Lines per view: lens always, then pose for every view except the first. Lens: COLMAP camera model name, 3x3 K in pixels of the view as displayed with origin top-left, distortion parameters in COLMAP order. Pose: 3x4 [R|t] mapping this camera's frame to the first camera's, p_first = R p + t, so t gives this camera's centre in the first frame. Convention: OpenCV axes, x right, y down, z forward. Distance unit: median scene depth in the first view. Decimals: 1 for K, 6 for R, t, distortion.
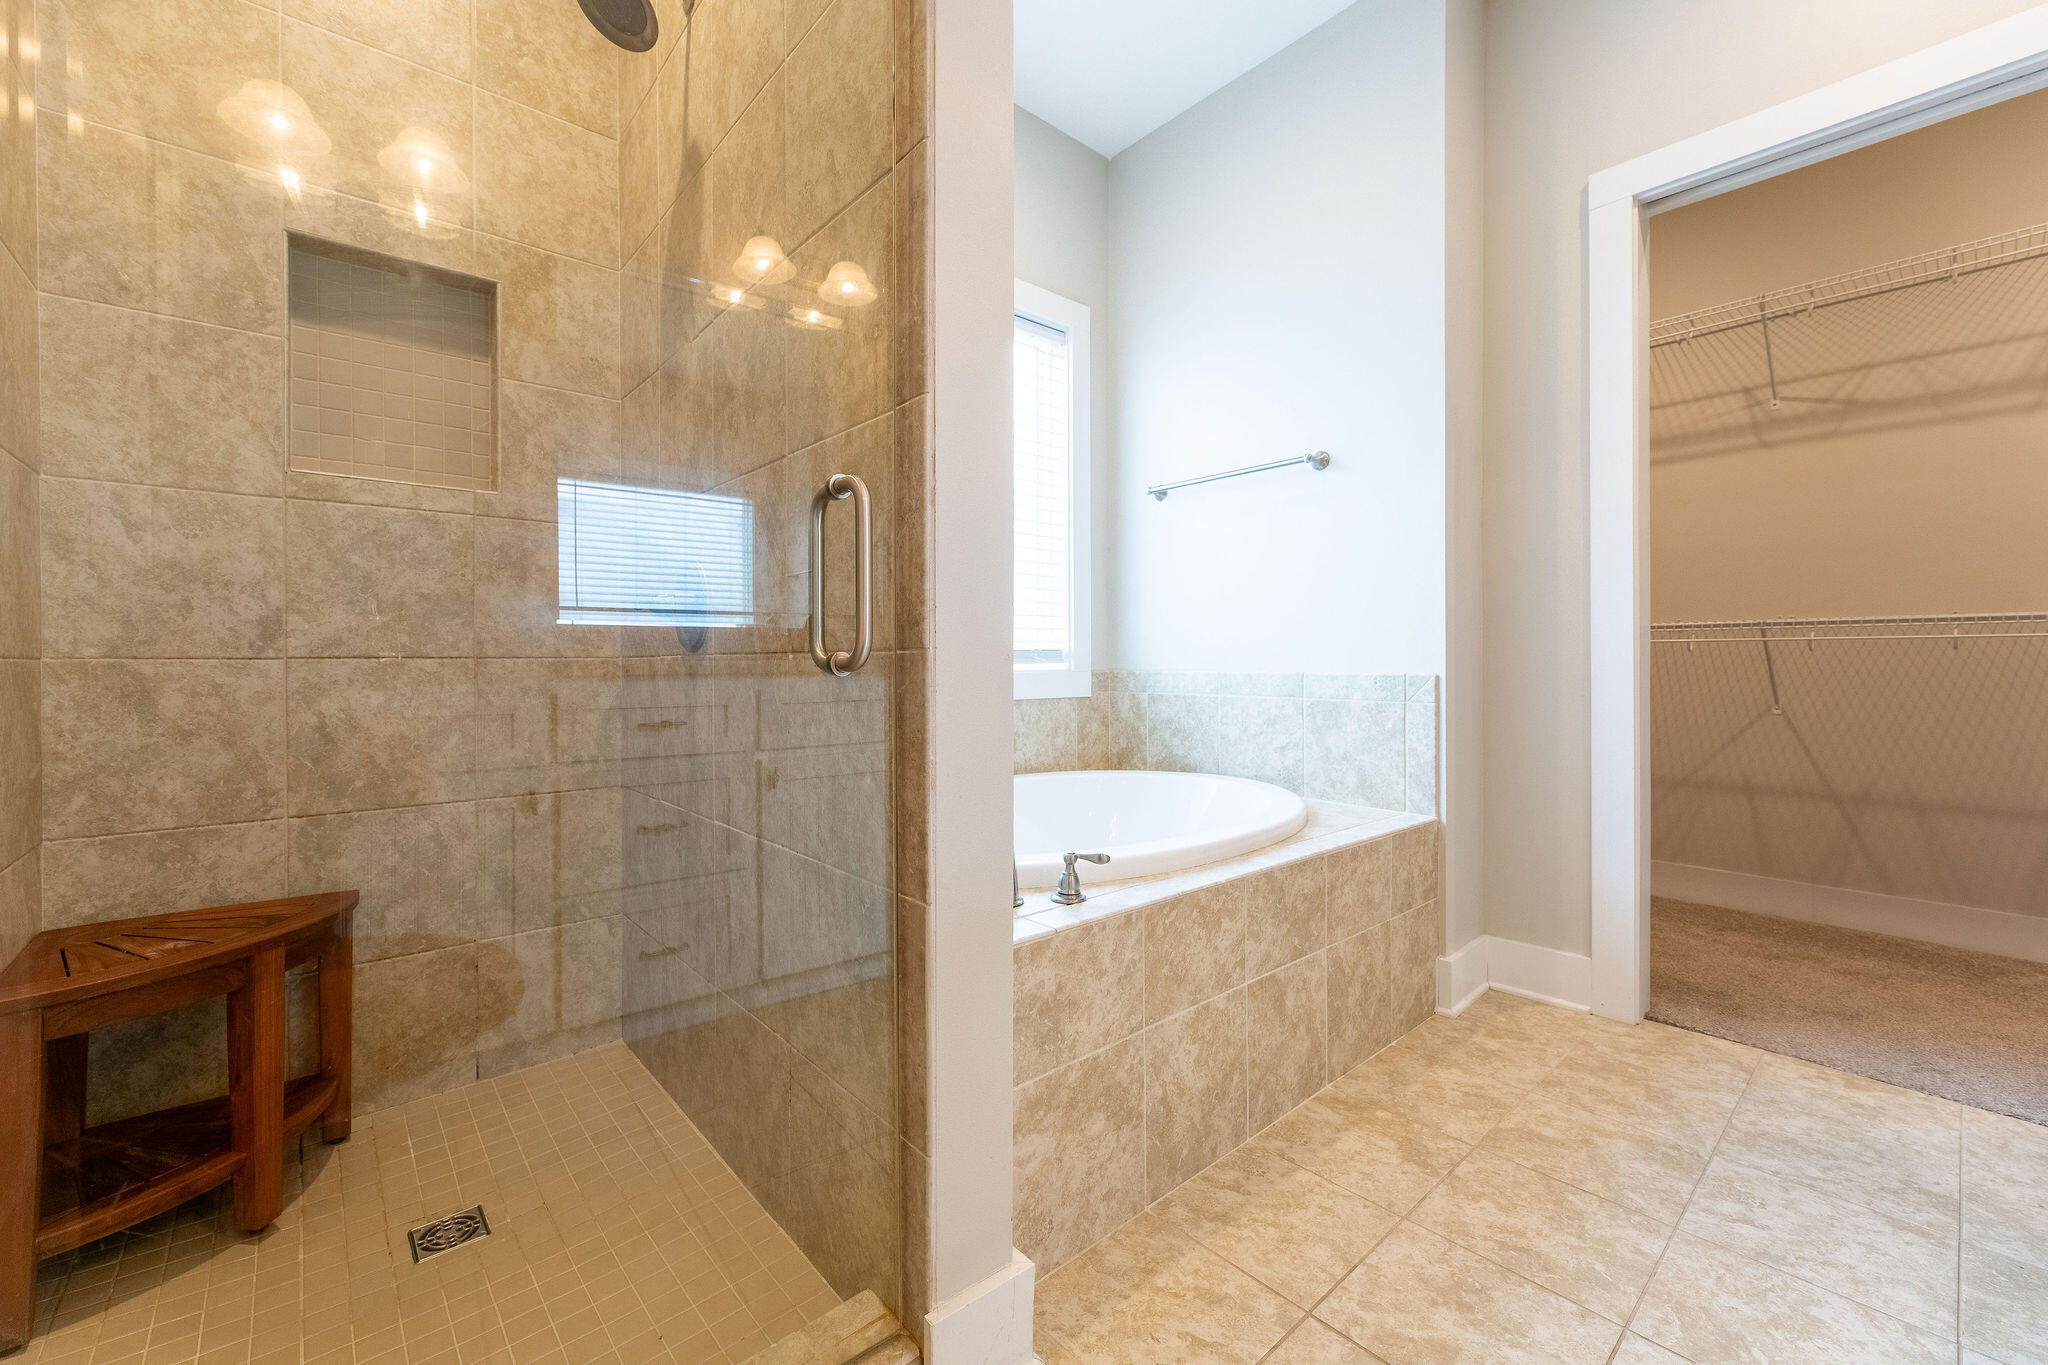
lens RADIAL K [[819.3, 0, 1025.5], [0, 819.3, 667.0], [0, 0, 1]] dist [-0.001070, -0.000415]
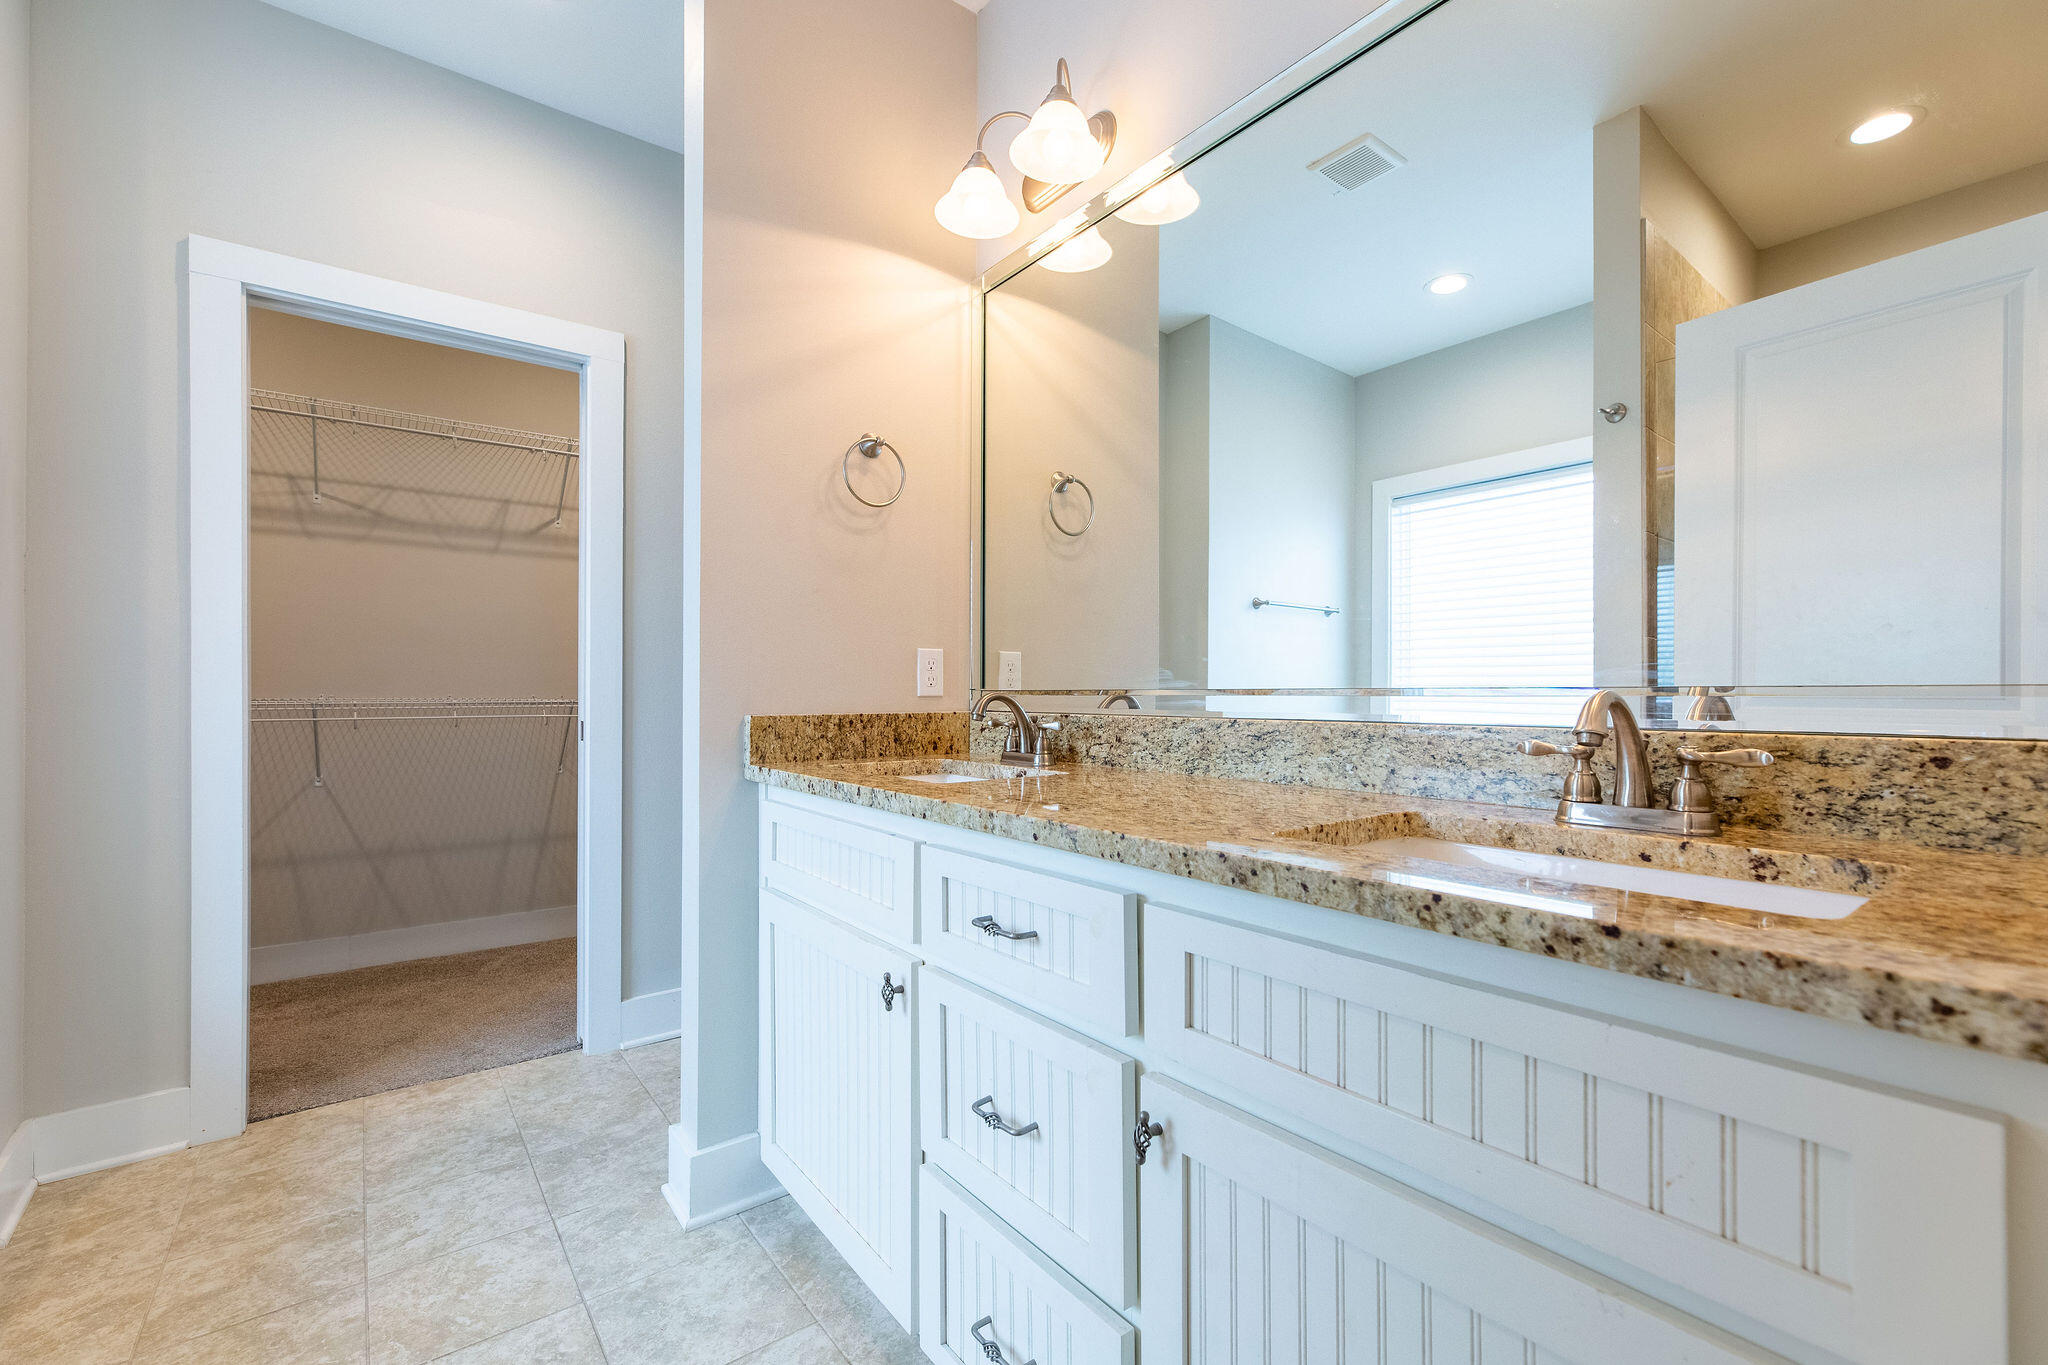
lens RADIAL K [[870.1, 0, 1018.1], [0, 870.1, 688.0], [0, 0, 1]] dist [-0.000545, -0.000583]
pose [[0.063615, 0.009405, 0.997930, -0.222126], [0.009470, 0.999905, -0.010027, -0.069374], [-0.997930, 0.010088, 0.063519, 0.013665]]
